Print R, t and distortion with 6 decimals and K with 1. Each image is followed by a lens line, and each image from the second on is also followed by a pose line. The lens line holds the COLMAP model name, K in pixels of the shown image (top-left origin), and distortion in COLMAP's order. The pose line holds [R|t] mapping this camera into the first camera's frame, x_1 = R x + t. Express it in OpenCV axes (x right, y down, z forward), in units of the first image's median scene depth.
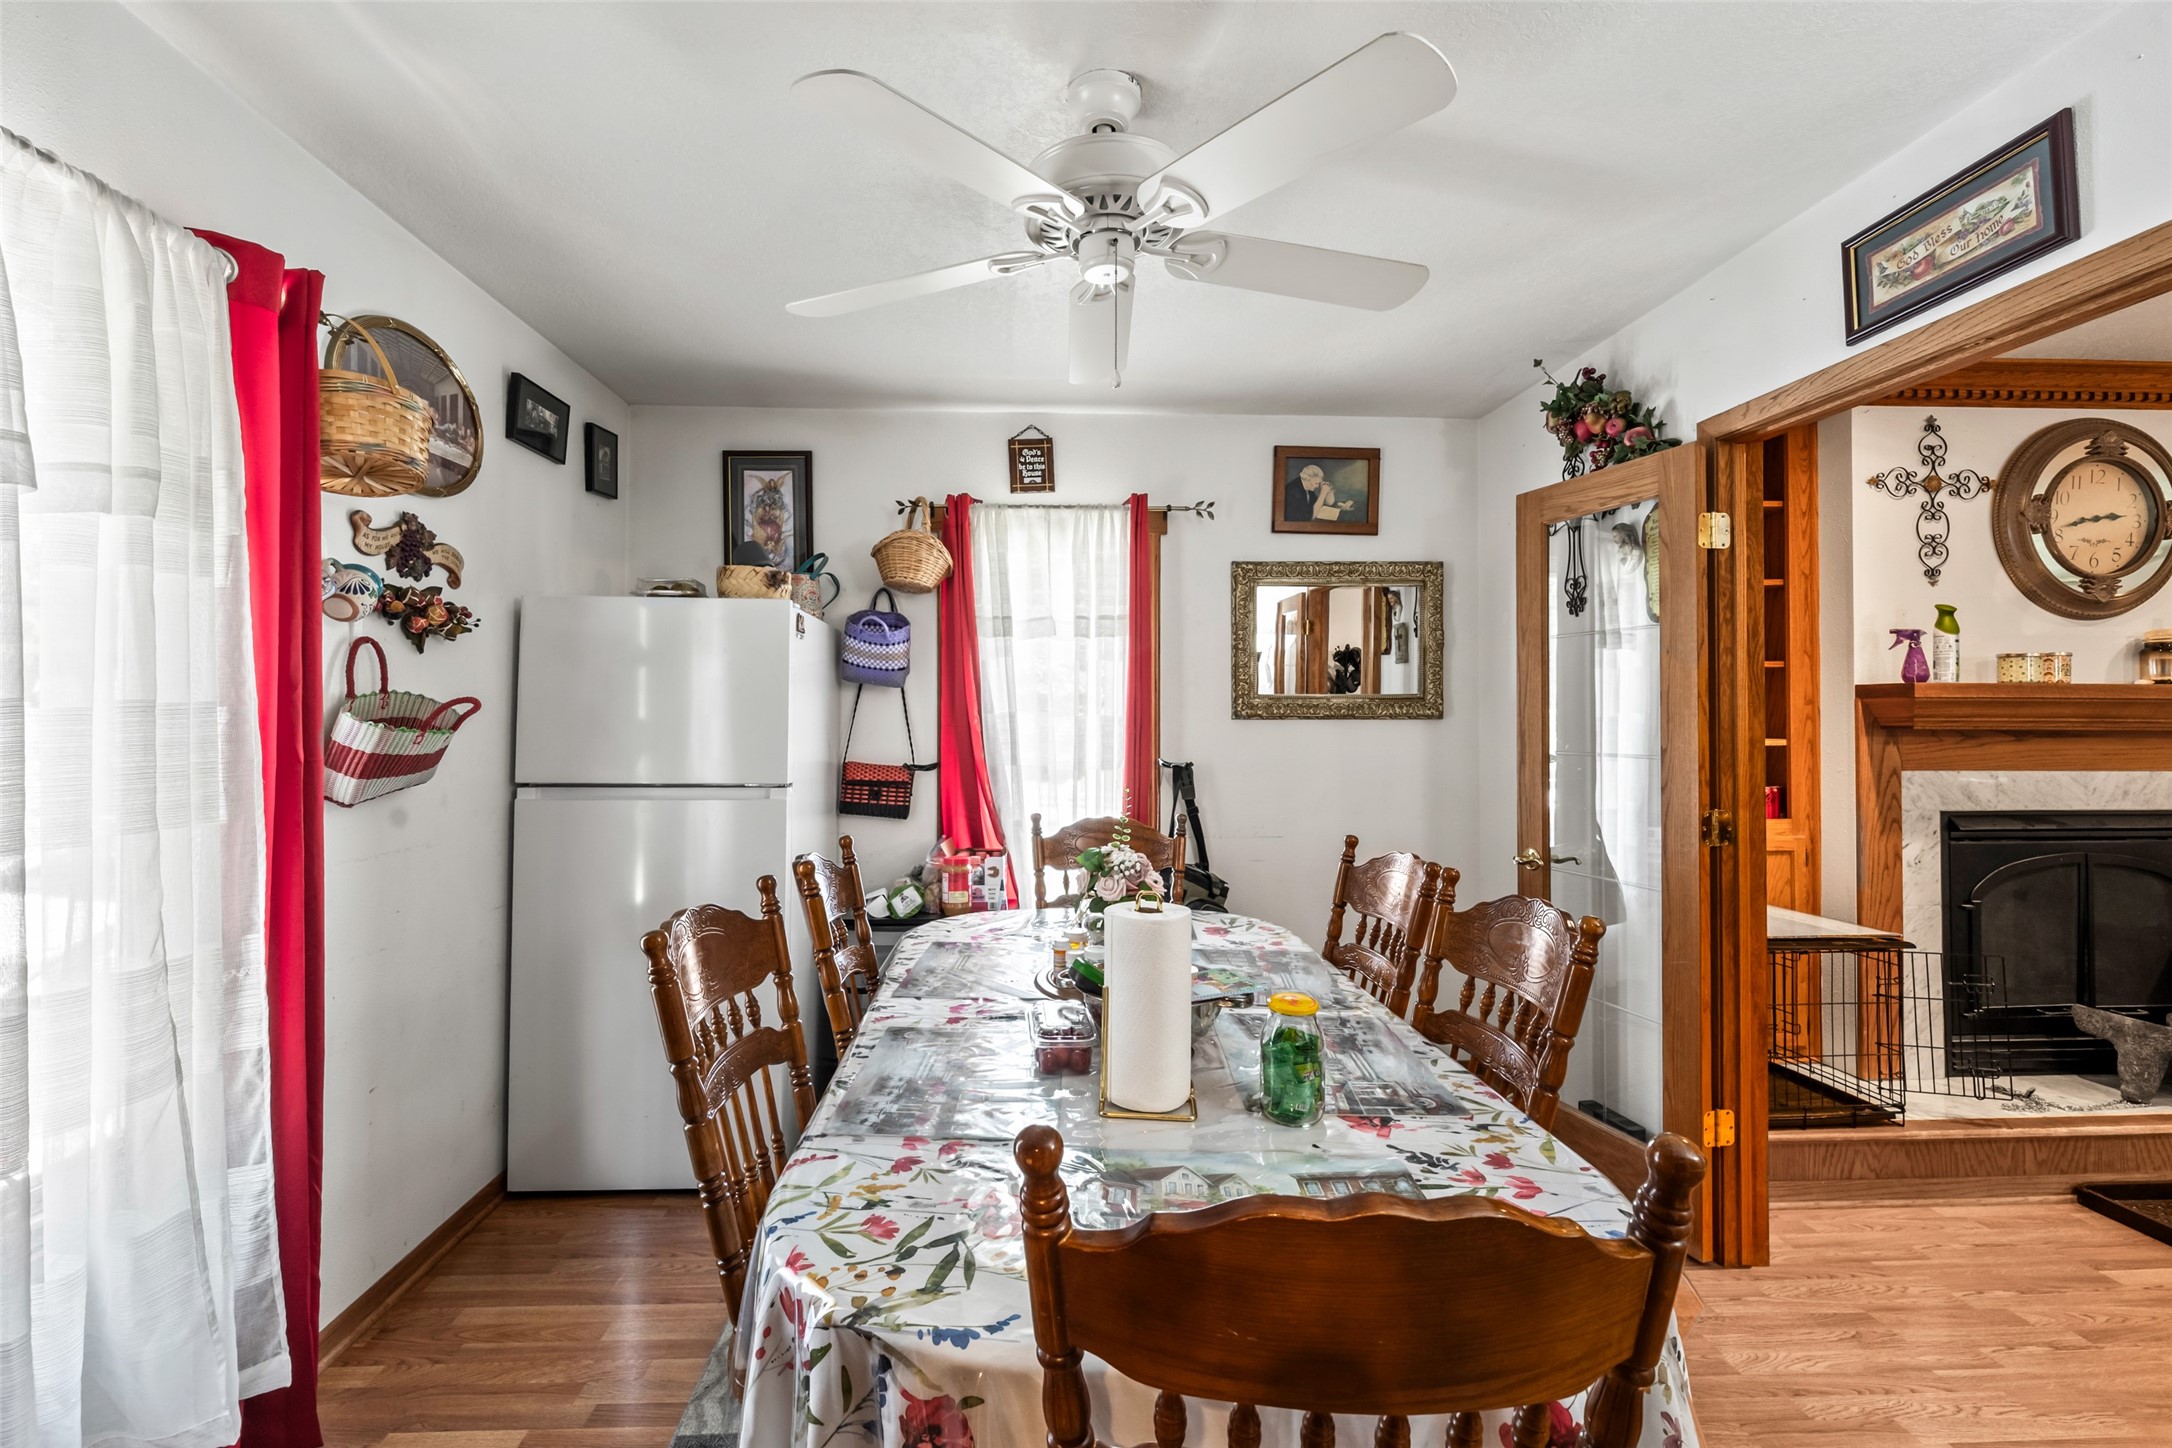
lens RADIAL K [[912.1, 0, 1090.8], [0, 912.1, 713.1], [0, 0, 1]] dist [-0.002170, -0.000909]
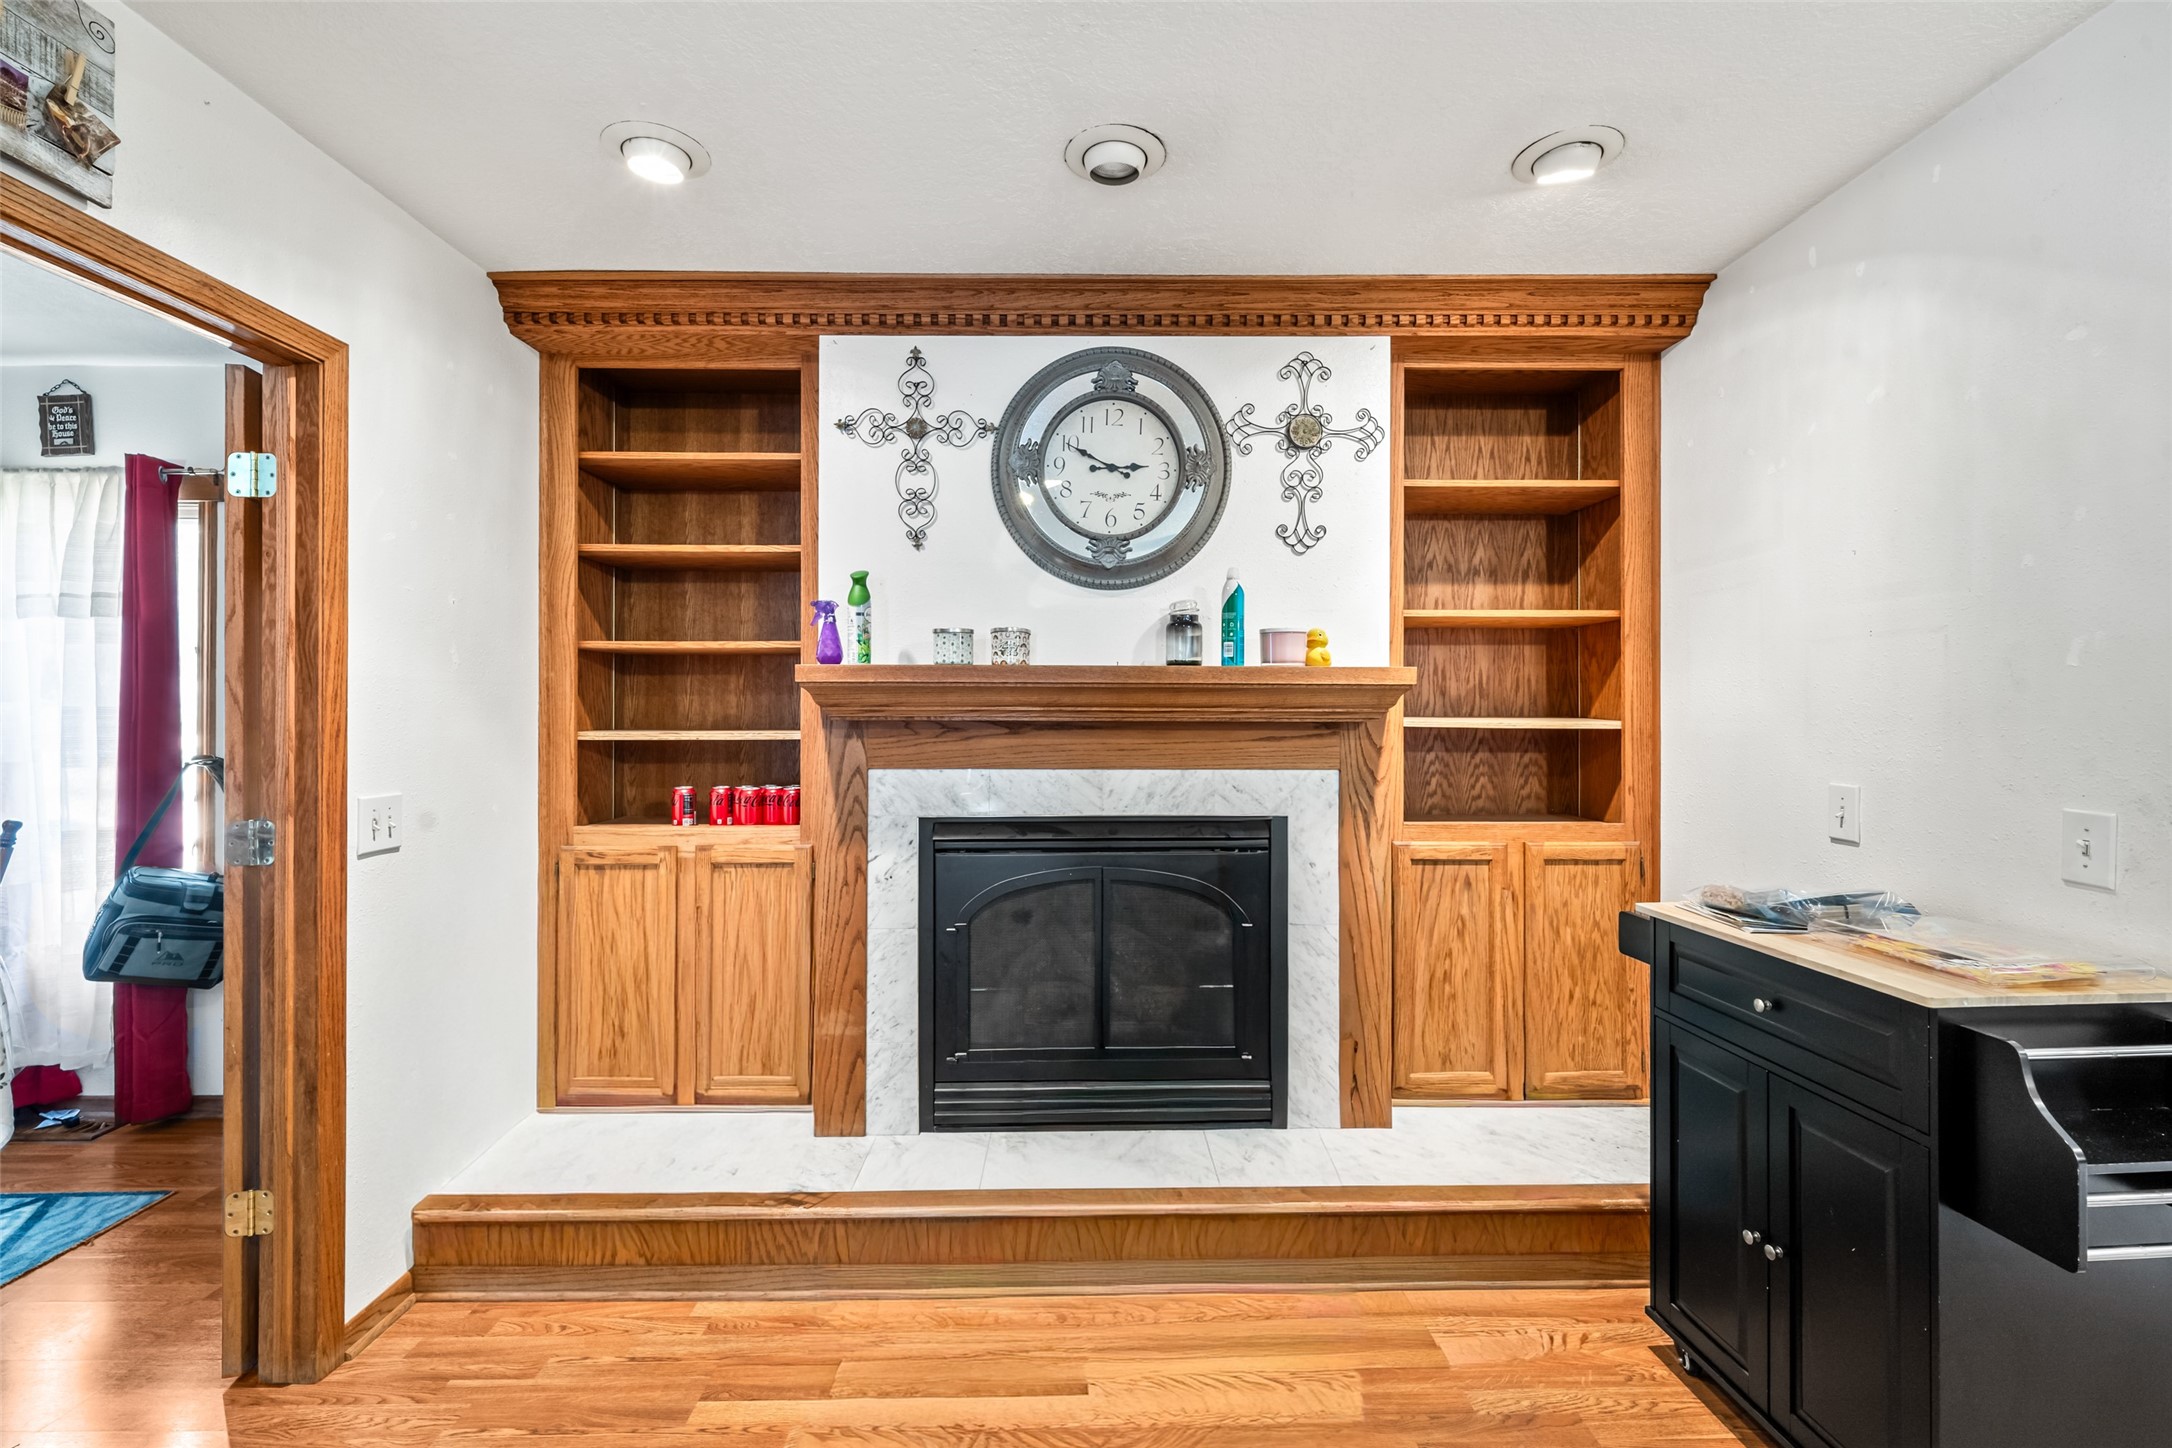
lens RADIAL K [[912.1, 0, 1088.0], [0, 912.1, 707.9], [0, 0, 1]] dist [-0.002170, -0.000909]
pose [[0.999717, -0.002676, -0.023648, 1.109150], [0.002810, 0.999980, 0.005639, 0.002188], [0.023632, -0.005704, 0.999704, 0.160639]]
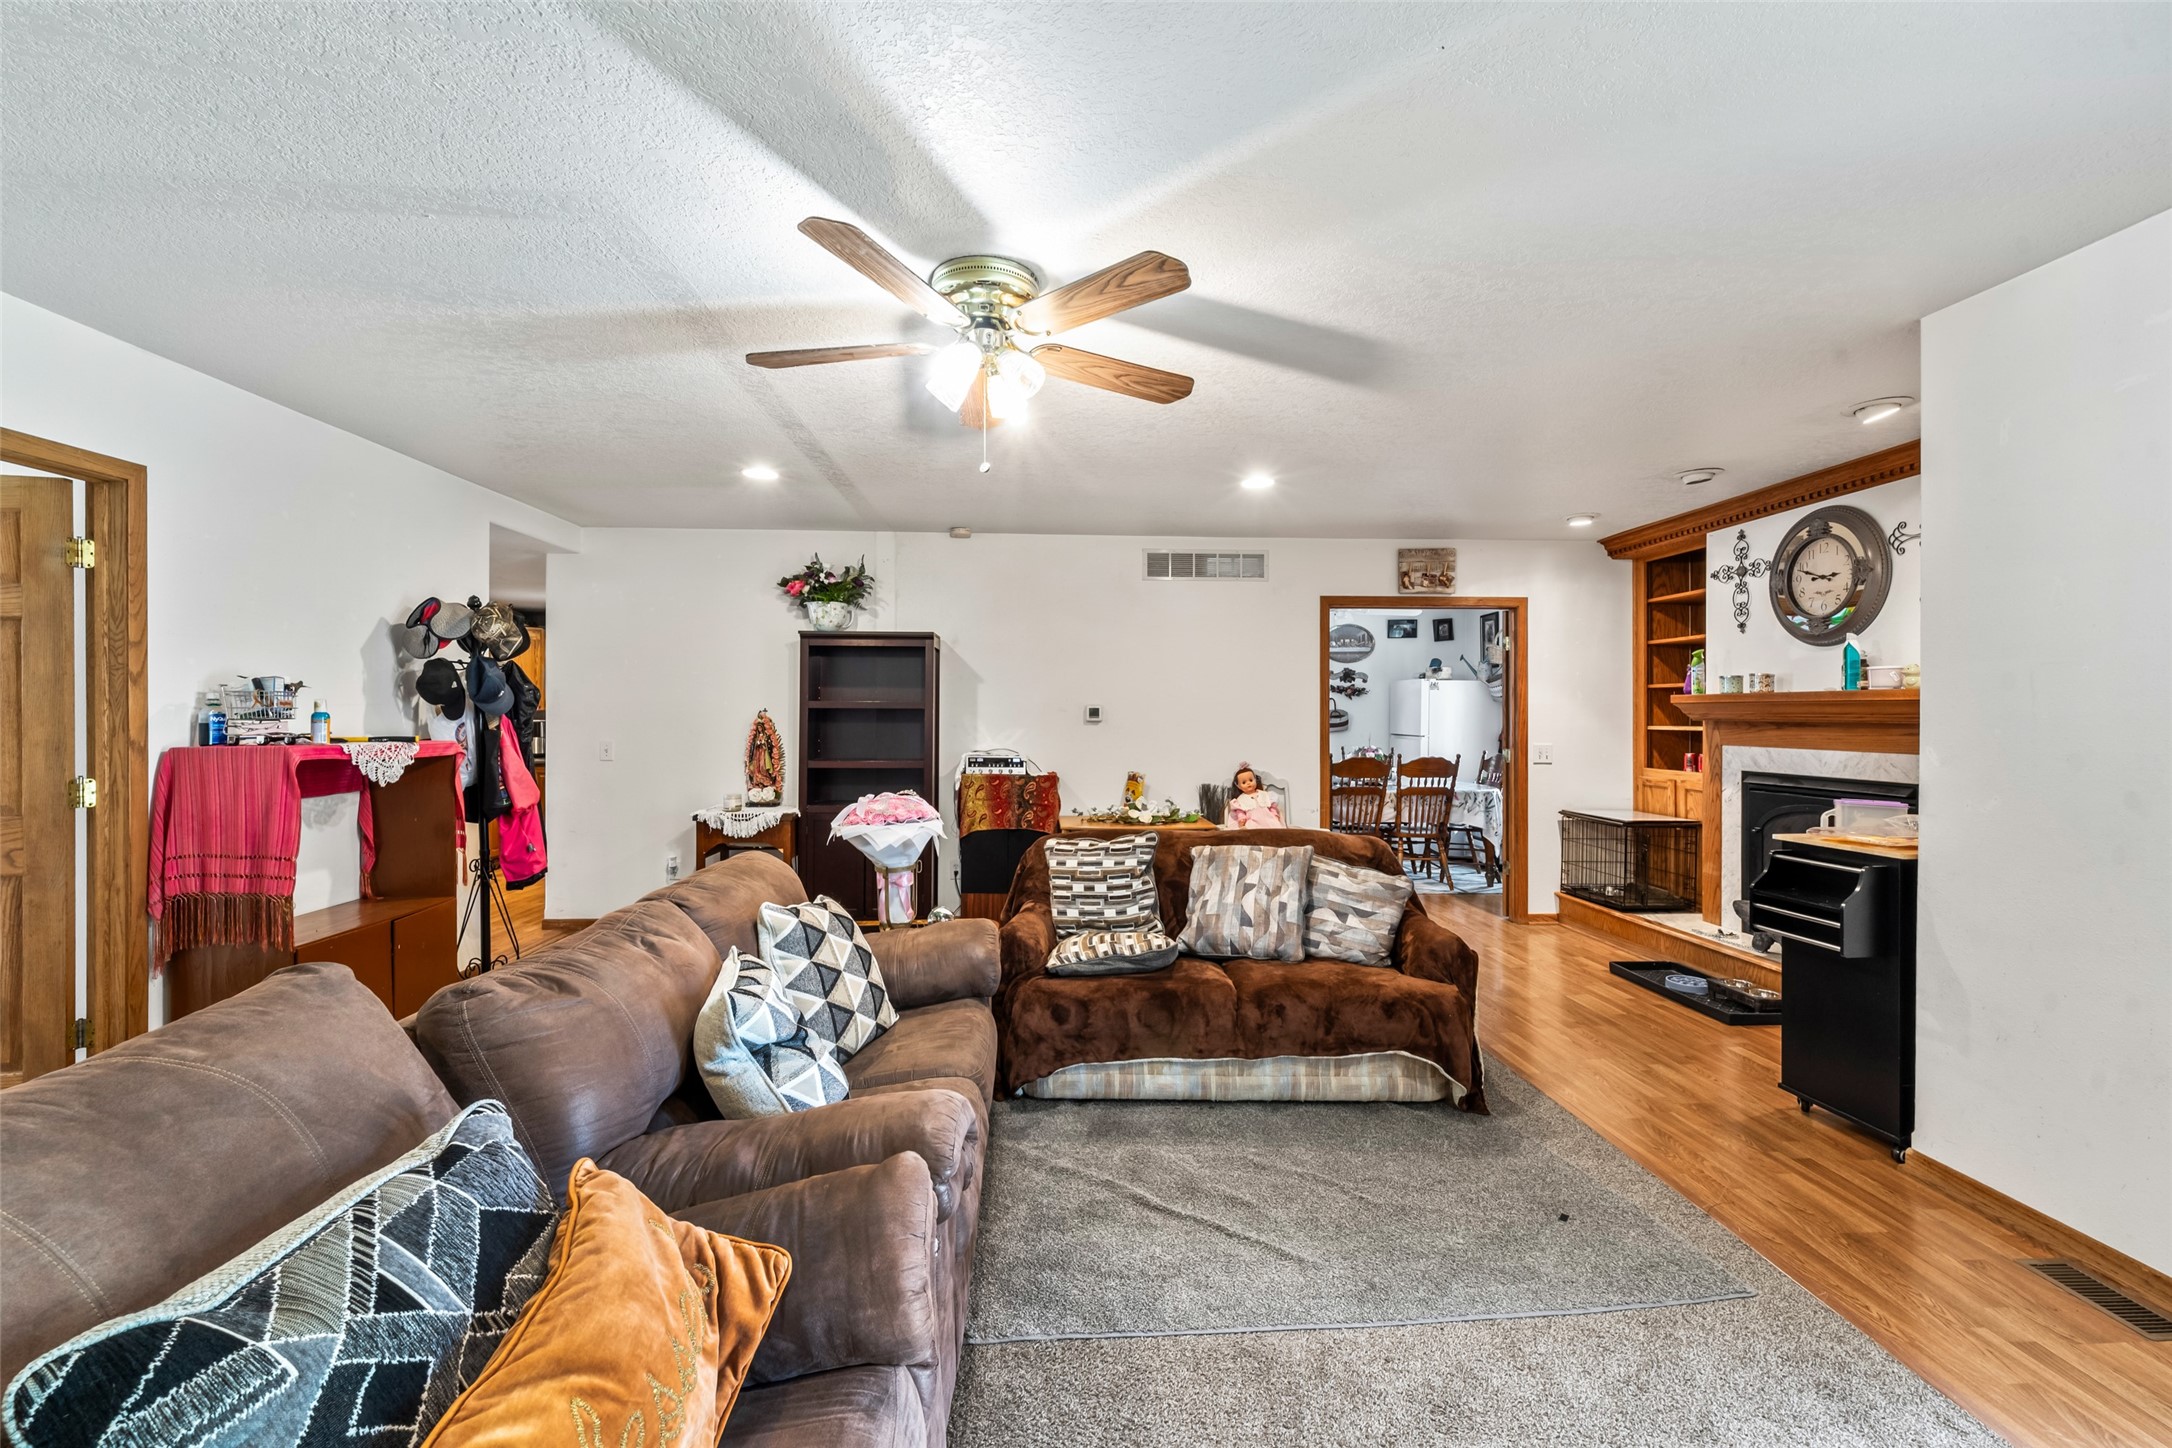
lens RADIAL K [[912.1, 0, 1081.2], [0, 912.1, 709.7], [0, 0, 1]] dist [-0.002170, -0.000909]
pose [[-0.000467, -0.007536, -0.999971, 2.577675], [0.007237, 0.999945, -0.007539, 0.001119], [0.999974, -0.007240, -0.000412, -0.191116]]
